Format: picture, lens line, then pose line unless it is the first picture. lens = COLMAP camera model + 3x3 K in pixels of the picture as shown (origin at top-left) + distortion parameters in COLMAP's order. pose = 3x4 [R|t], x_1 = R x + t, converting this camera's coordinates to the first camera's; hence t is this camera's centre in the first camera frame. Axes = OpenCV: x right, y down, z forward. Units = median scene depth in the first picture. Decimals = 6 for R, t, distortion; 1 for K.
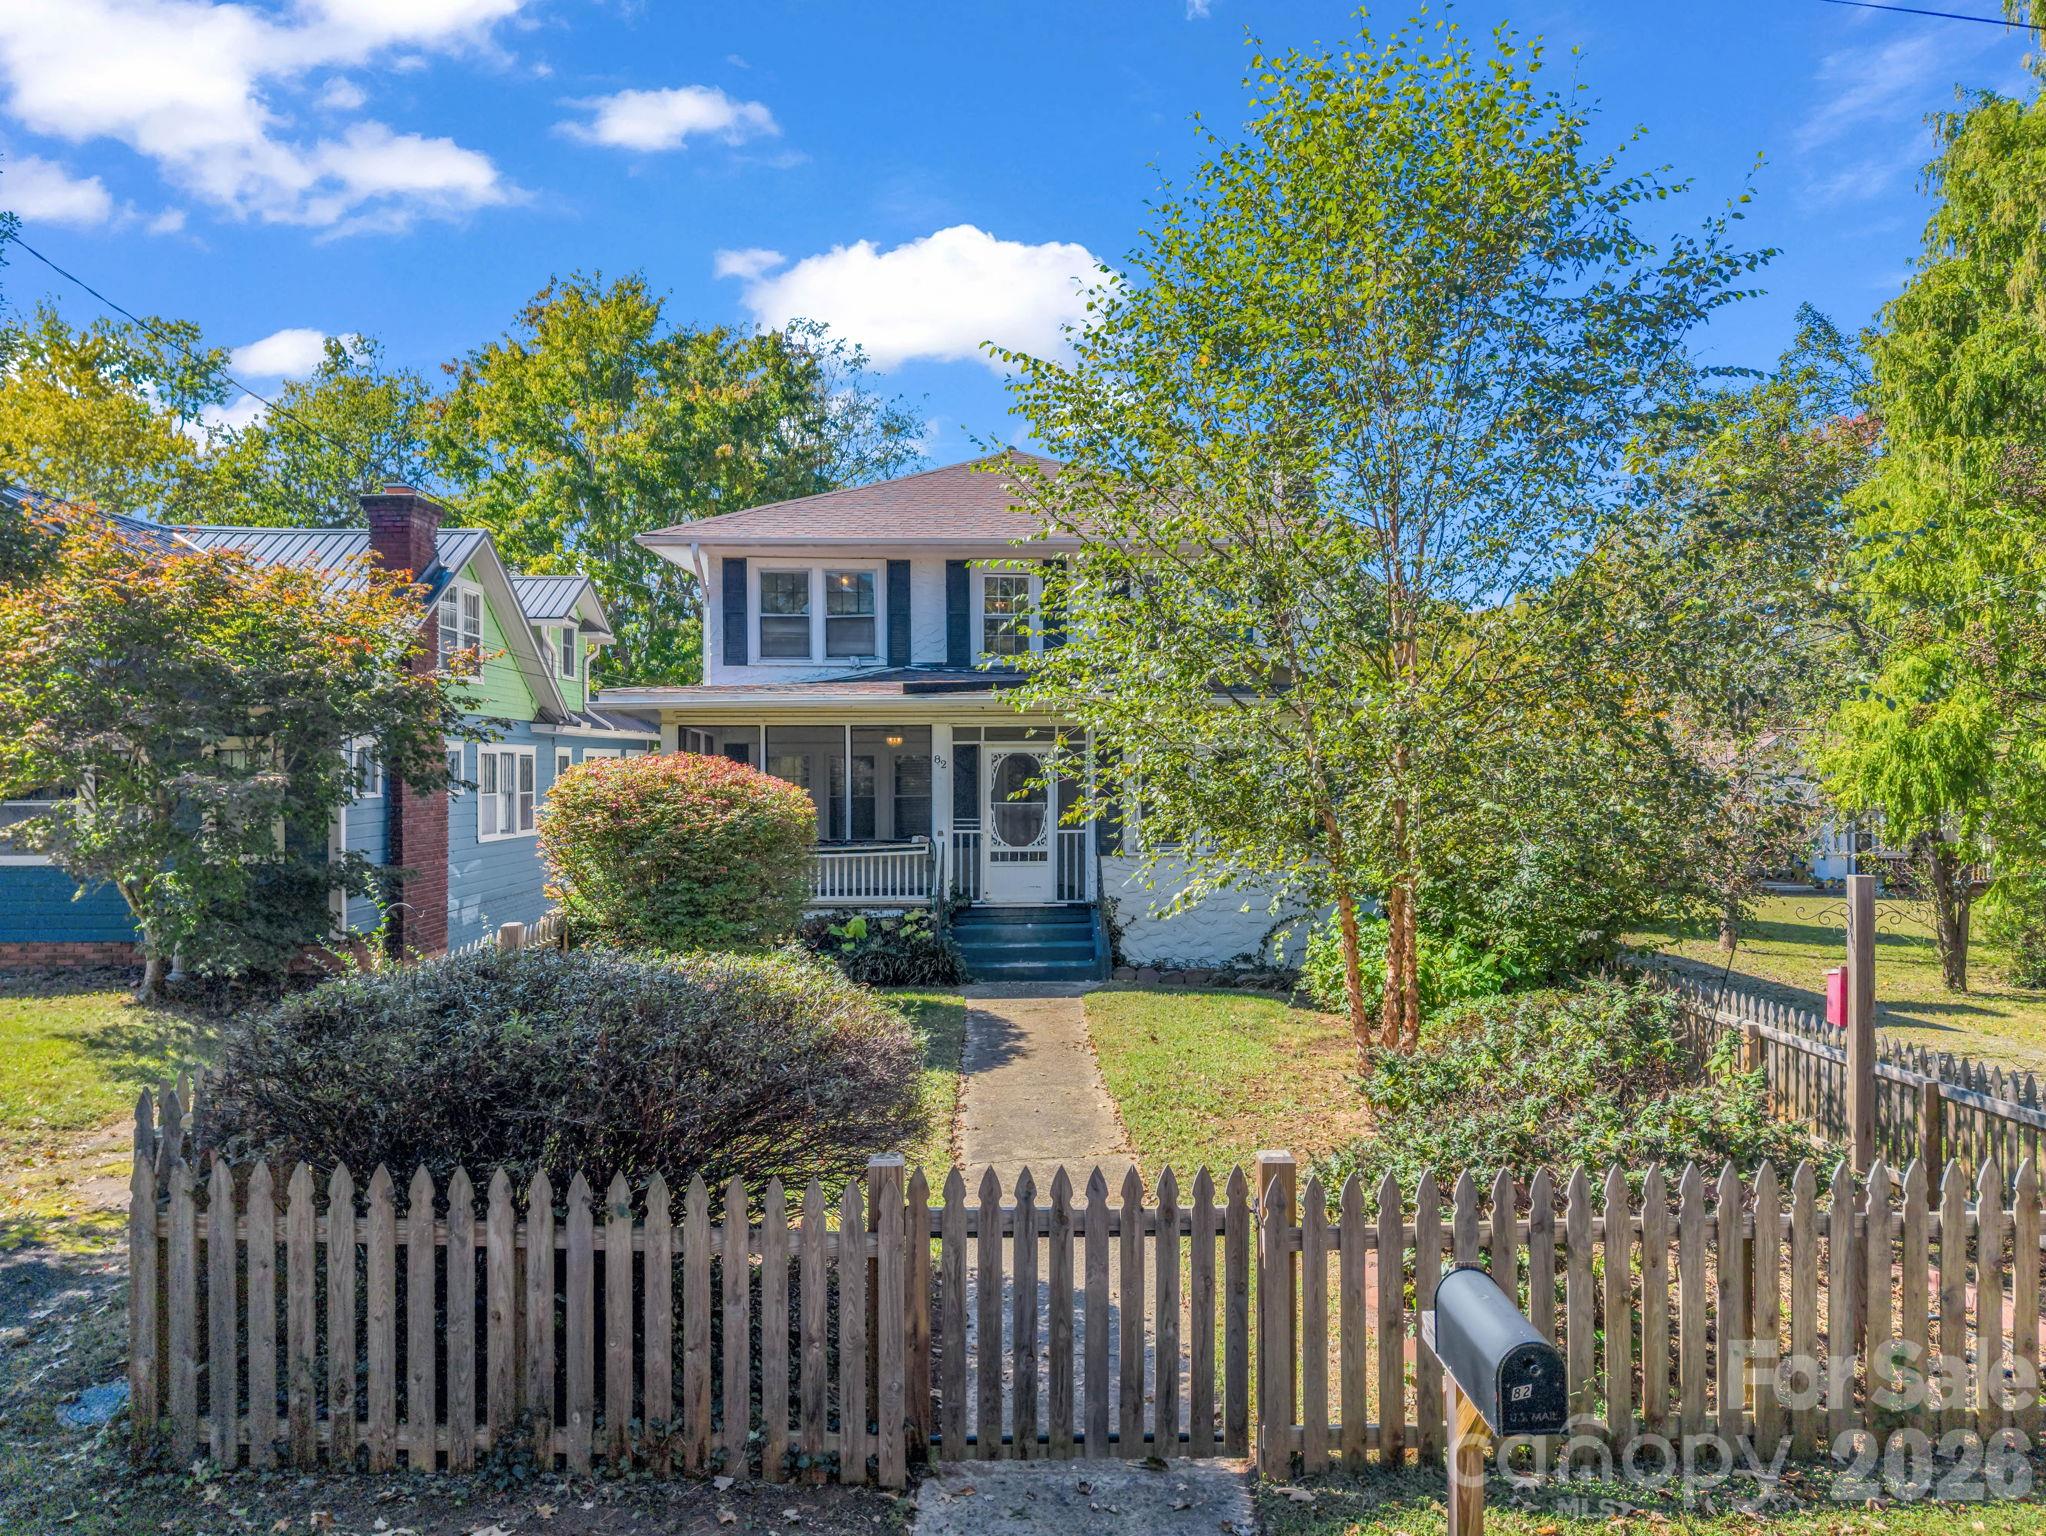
lens RADIAL K [[1429.5, 0, 1034.0], [0, 1429.5, 771.7], [0, 0, 1]] dist [0.031922, -0.015011]
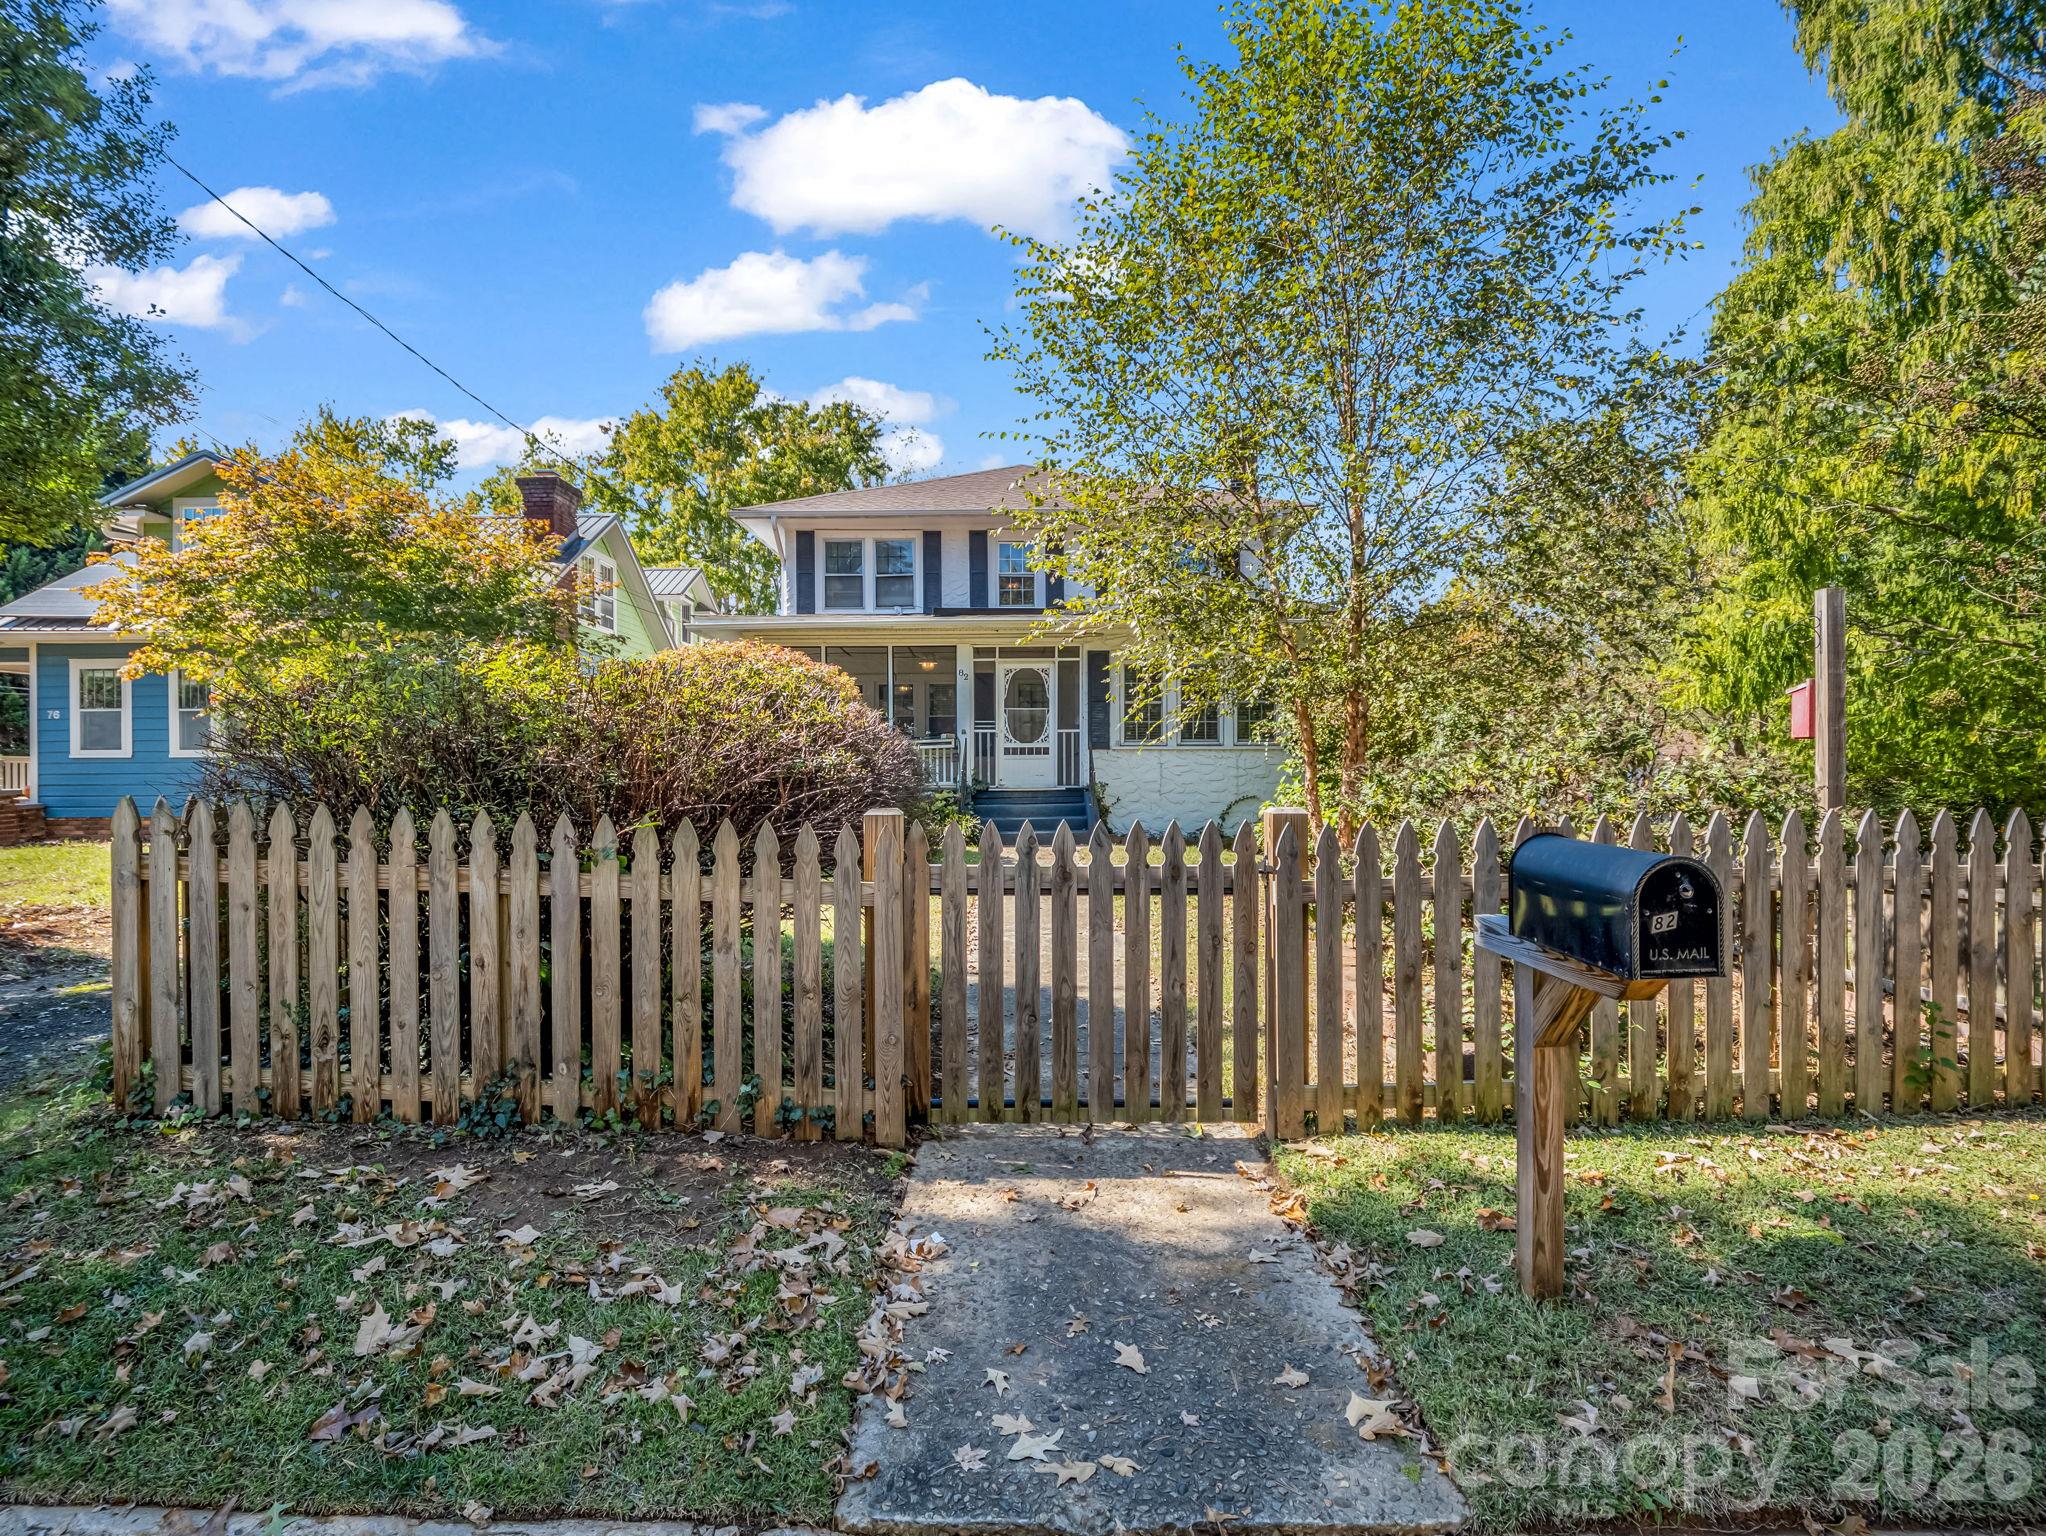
lens RADIAL K [[1023.9, 0, 1025.8], [0, 1023.9, 764.0], [0, 0, 1]] dist [-0.006442, 0.000849]
pose [[0.999909, -0.002097, -0.013289, 0.002294], [0.002039, 0.999988, -0.004422, 0.239289], [0.013299, 0.004395, 0.999902, 0.307682]]
